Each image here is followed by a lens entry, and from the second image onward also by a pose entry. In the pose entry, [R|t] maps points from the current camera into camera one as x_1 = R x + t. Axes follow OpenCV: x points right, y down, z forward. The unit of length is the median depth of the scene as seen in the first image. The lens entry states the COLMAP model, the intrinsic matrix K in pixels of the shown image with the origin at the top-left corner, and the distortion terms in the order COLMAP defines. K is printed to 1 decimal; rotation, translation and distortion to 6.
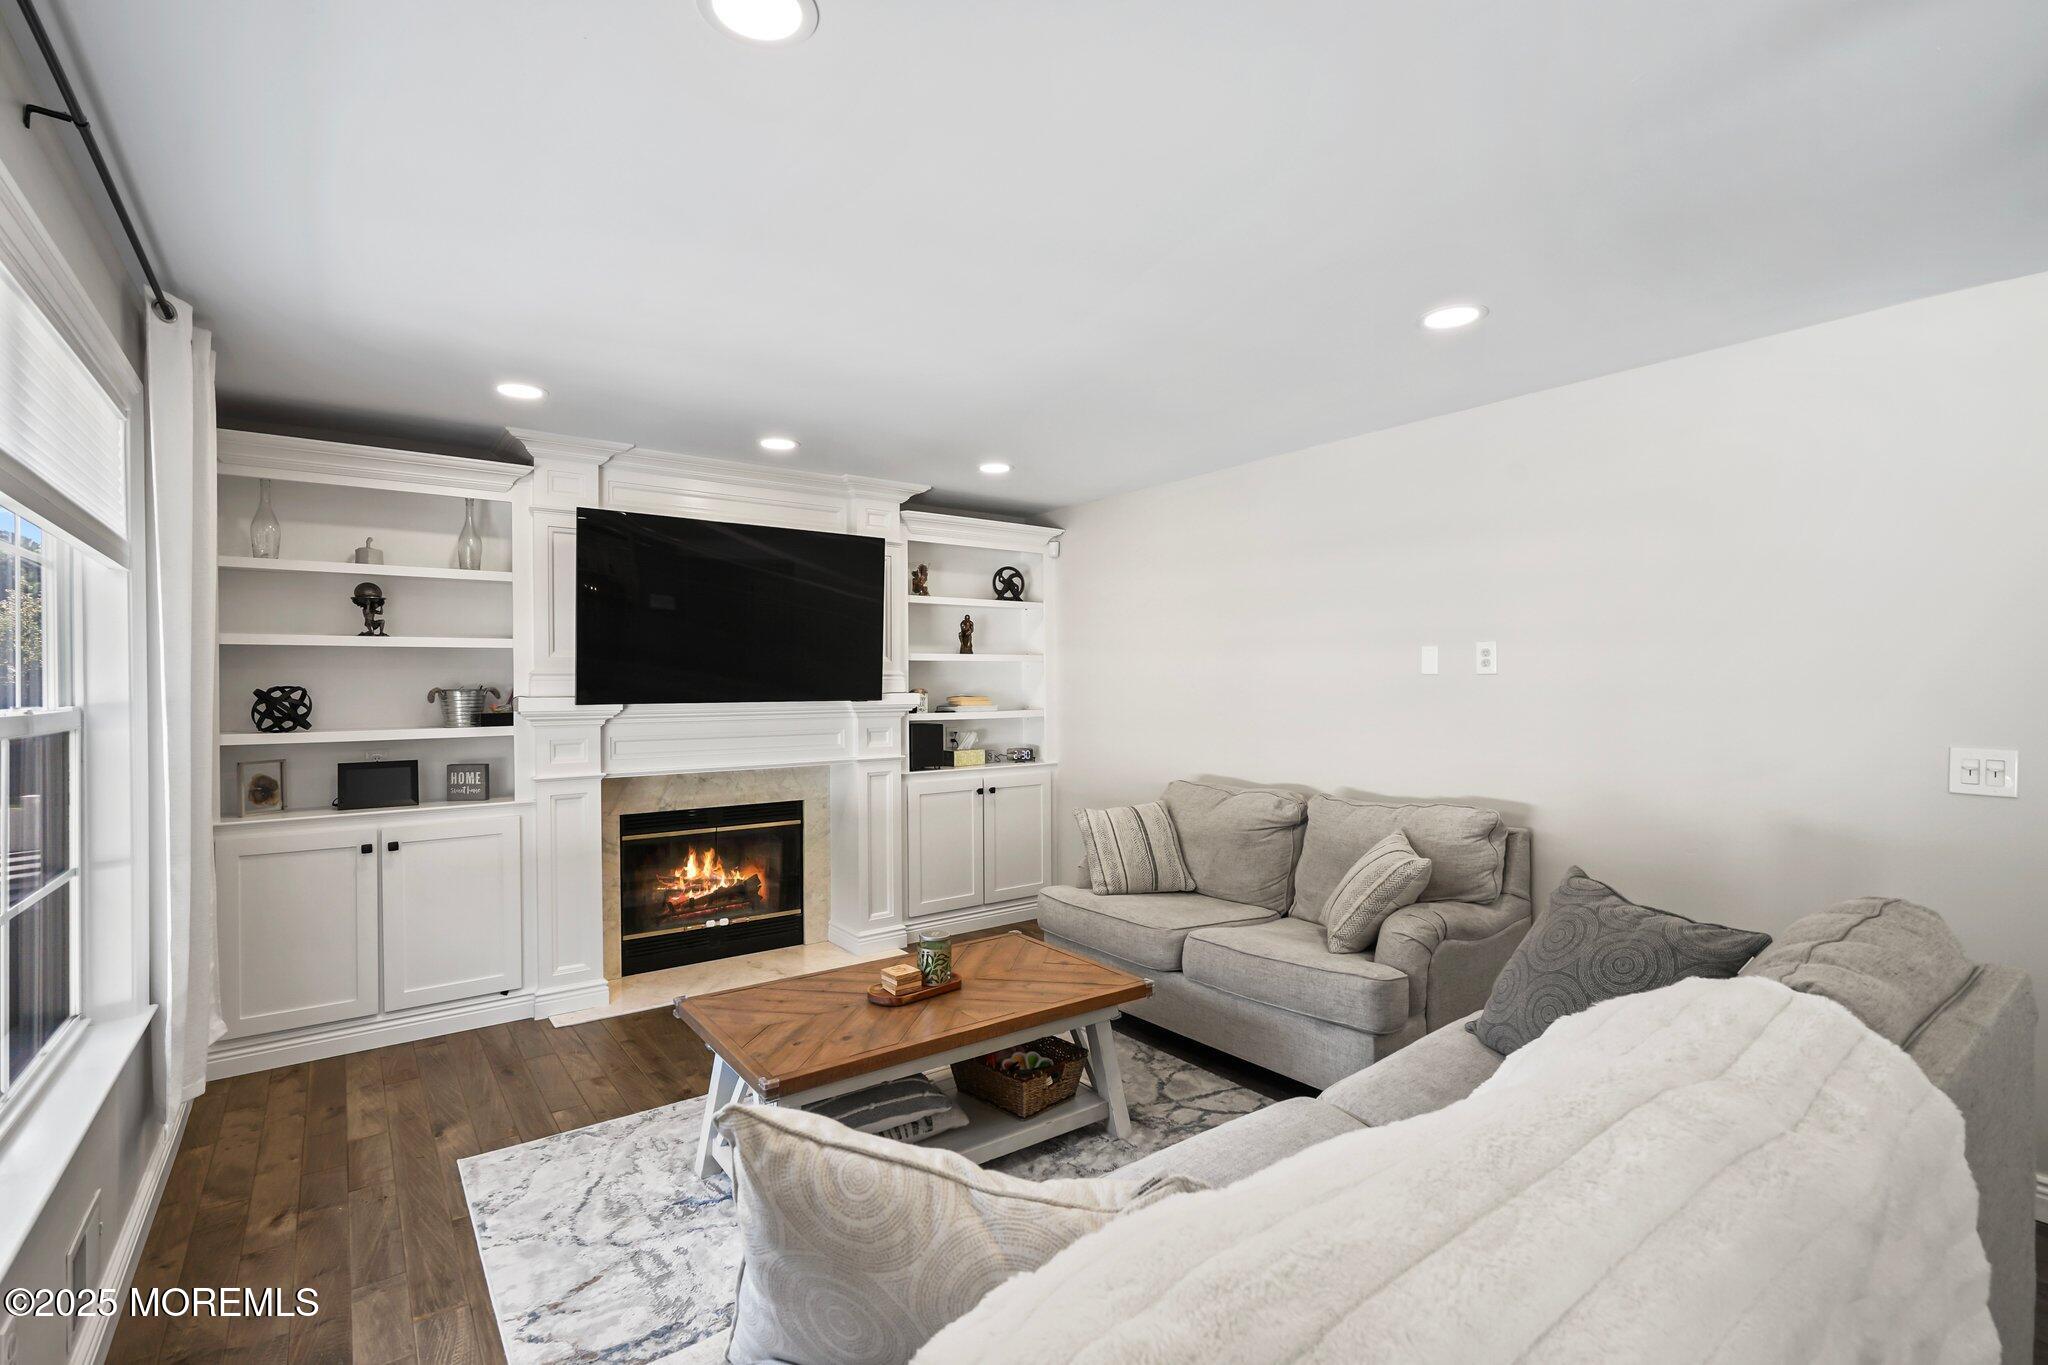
lens RADIAL K [[934.4, 0, 1009.0], [0, 934.4, 685.5], [0, 0, 1]] dist [0.000522, -0.000450]
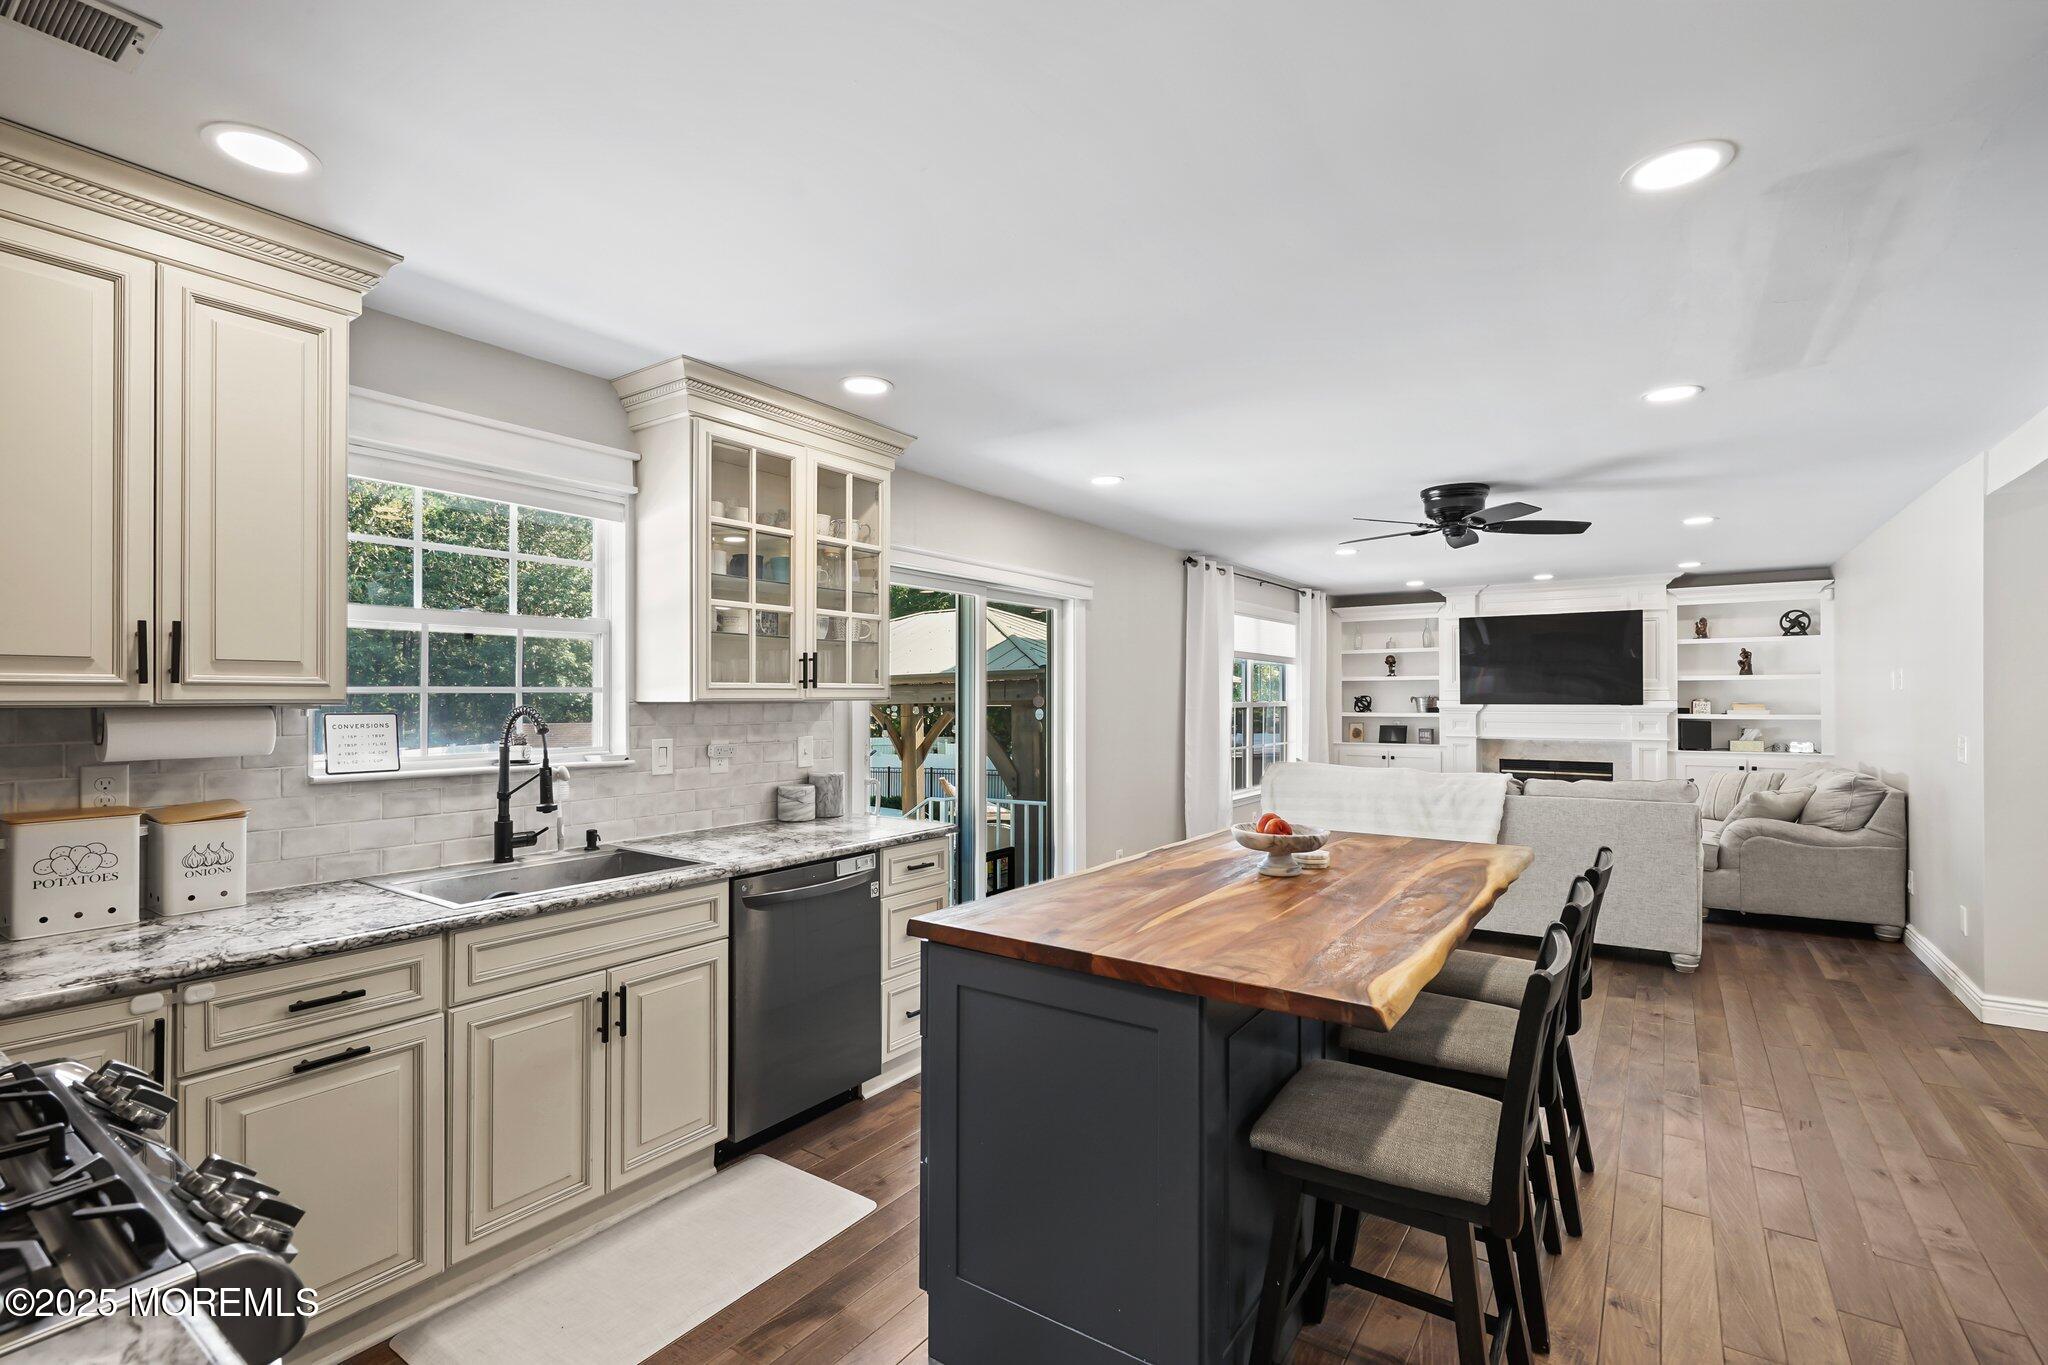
lens RADIAL K [[934.4, 0, 1025.8], [0, 934.4, 688.2], [0, 0, 1]] dist [0.000522, -0.000450]
pose [[0.331457, -0.005713, -0.943453, 1.286536], [-0.003465, 0.999968, -0.007272, 0.001821], [0.943464, 0.005680, 0.331427, -0.727469]]
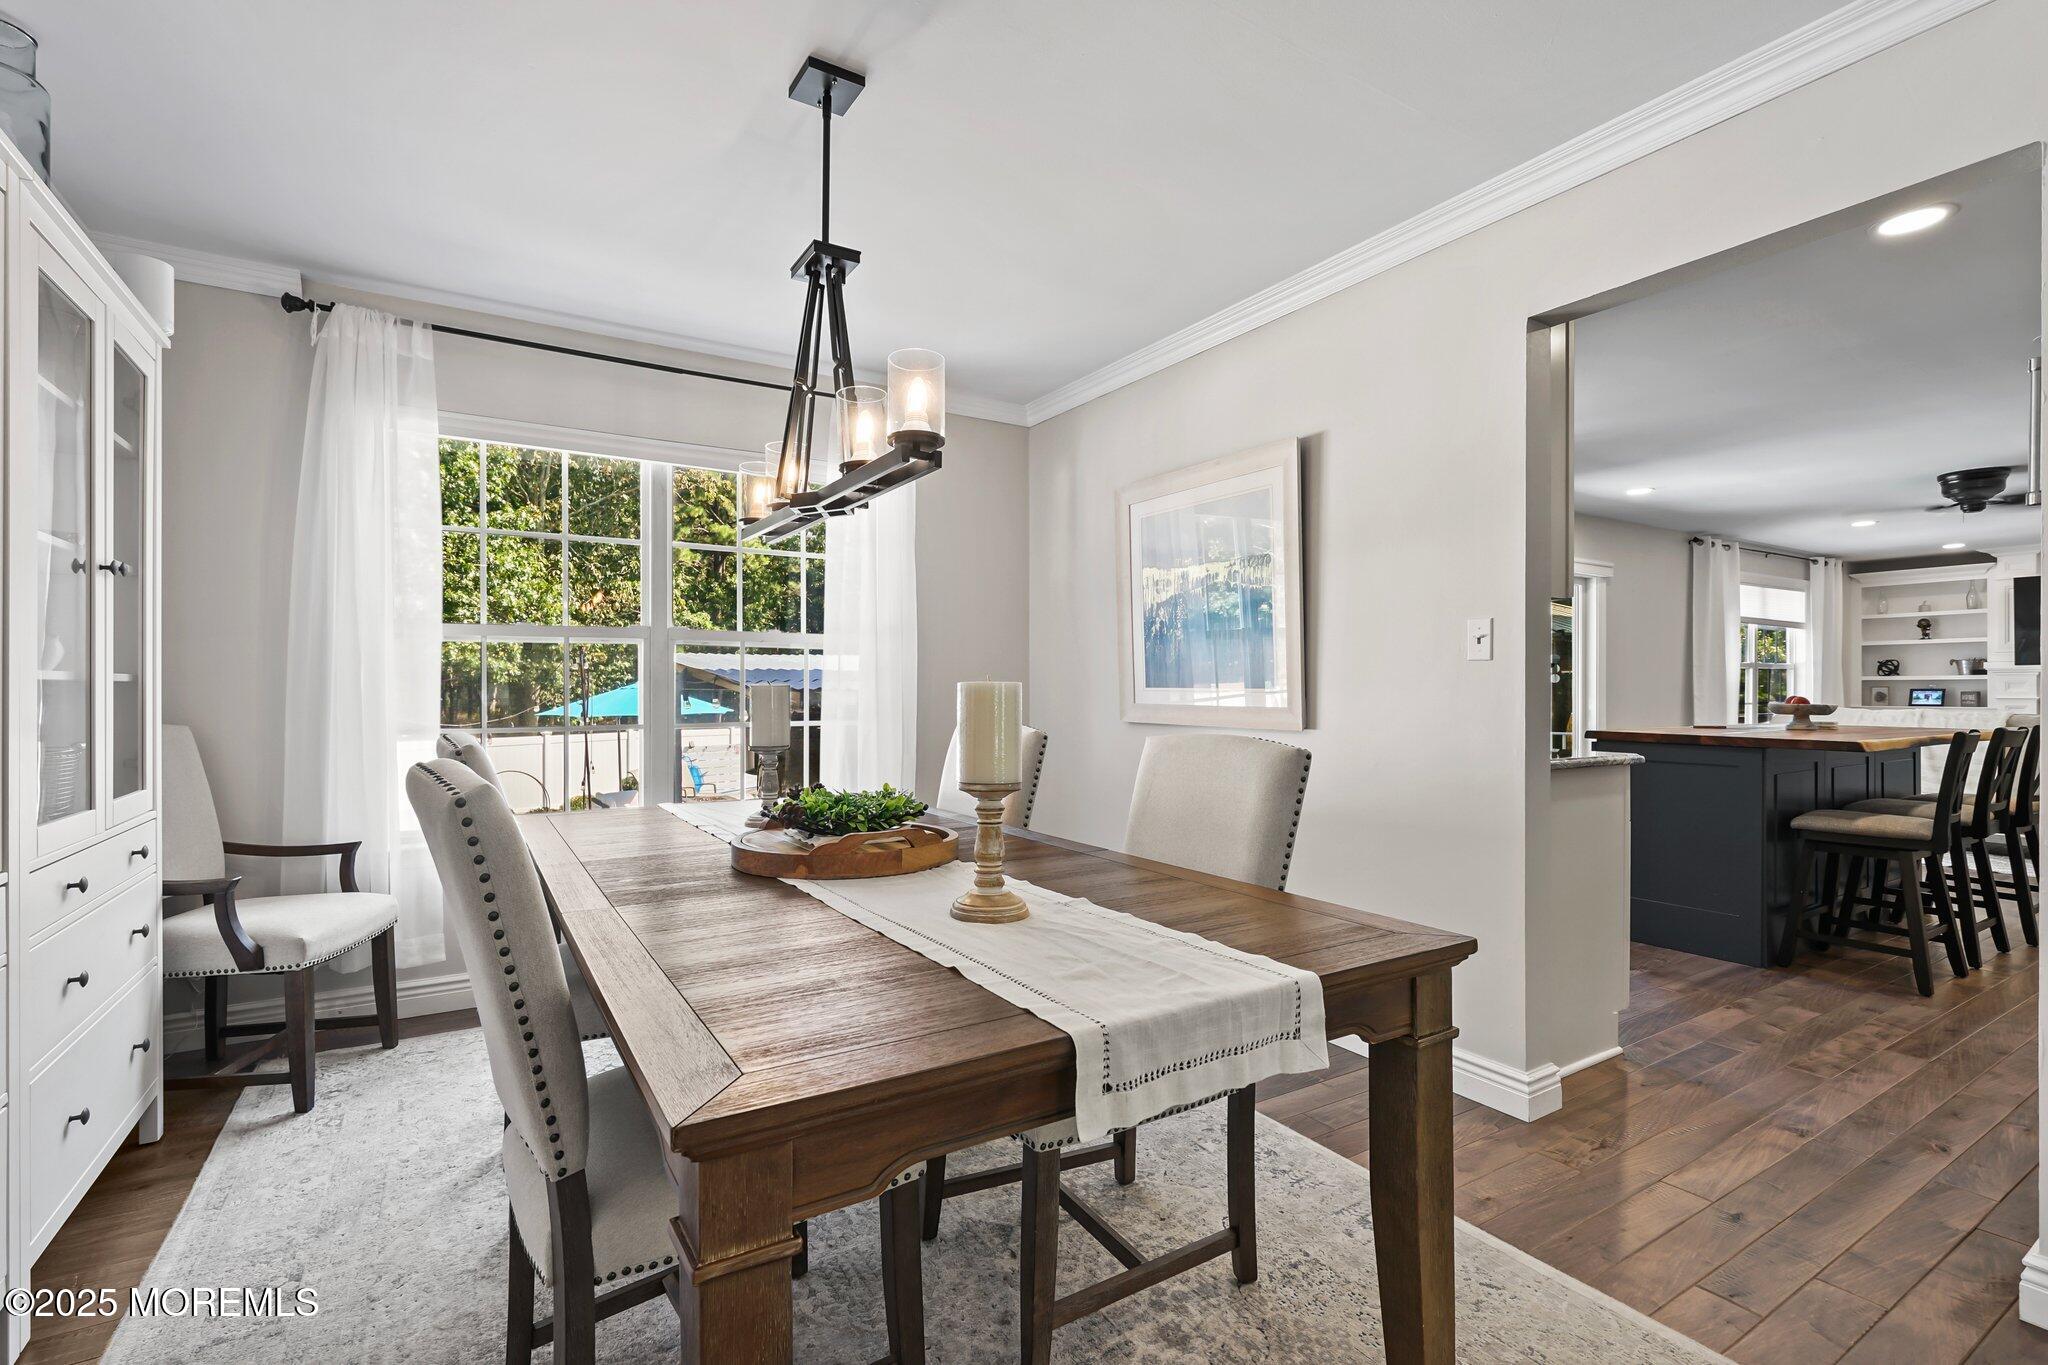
lens RADIAL K [[934.4, 0, 1011.1], [0, 934.4, 689.3], [0, 0, 1]] dist [0.000522, -0.000450]
pose [[-0.081077, 0.004345, -0.996698, 1.906011], [-0.002034, 0.999988, 0.004525, 0.070874], [0.996706, 0.002394, -0.081067, -1.184085]]
